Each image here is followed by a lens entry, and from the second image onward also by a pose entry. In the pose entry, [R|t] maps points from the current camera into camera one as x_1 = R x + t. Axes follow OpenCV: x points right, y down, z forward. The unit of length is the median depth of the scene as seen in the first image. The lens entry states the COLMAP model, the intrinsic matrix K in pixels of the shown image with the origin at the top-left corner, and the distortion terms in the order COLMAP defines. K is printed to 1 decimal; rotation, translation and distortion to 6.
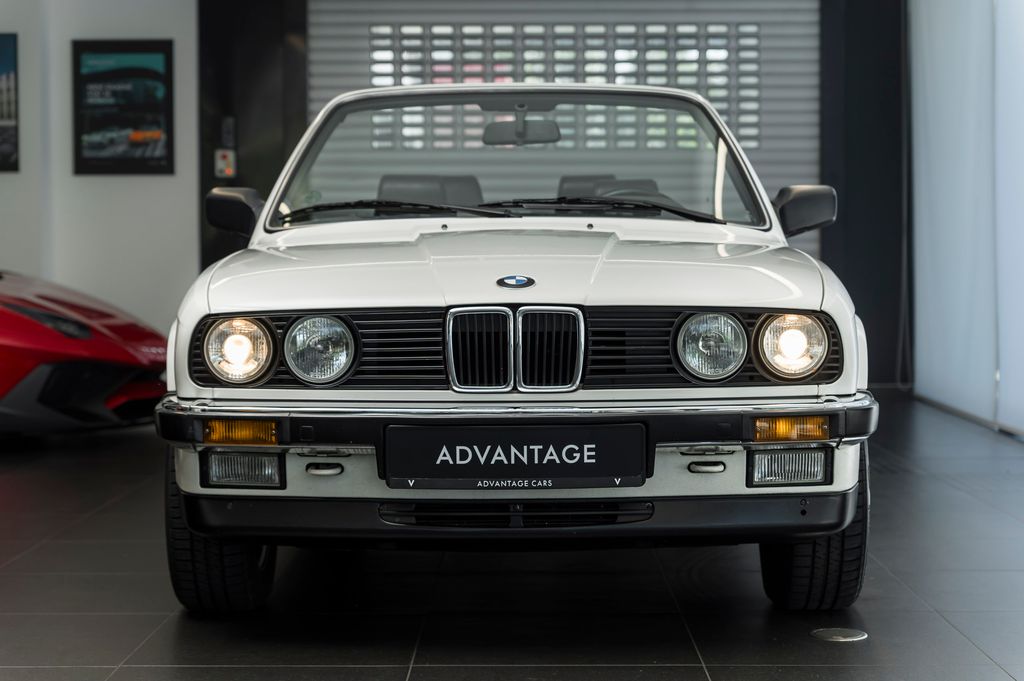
lens RADIAL K [[1974.8, 0, 512.0], [0, 1974.8, 340.5], [0, 0, 1]] dist [0.002293, 0.058680]
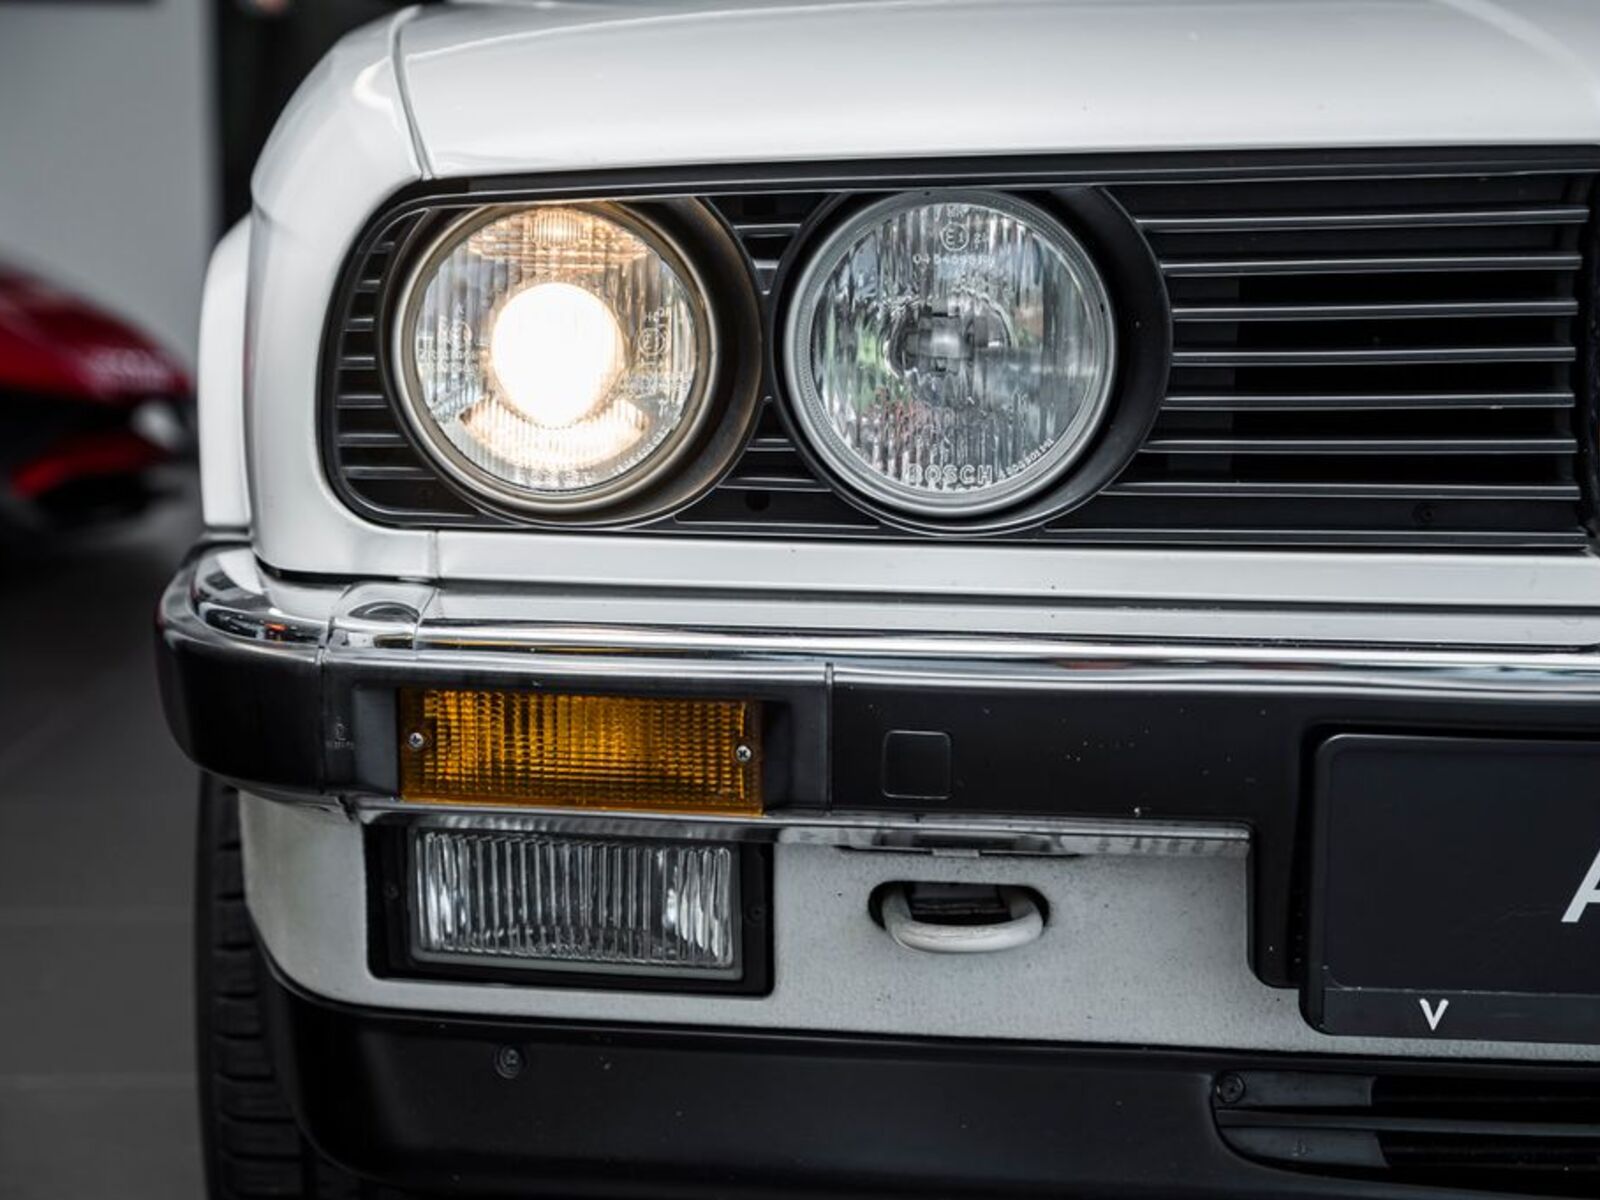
lens RADIAL K [[2907.7, 0, 800.0], [0, 2907.7, 600.0], [0, 0, 1]] dist [0.005730, 2.042867]
pose [[0.998787, 0.005018, 0.048989, -0.127720], [-0.008813, 0.996949, 0.077560, 0.006569], [-0.048451, -0.077898, 0.995783, 0.685475]]
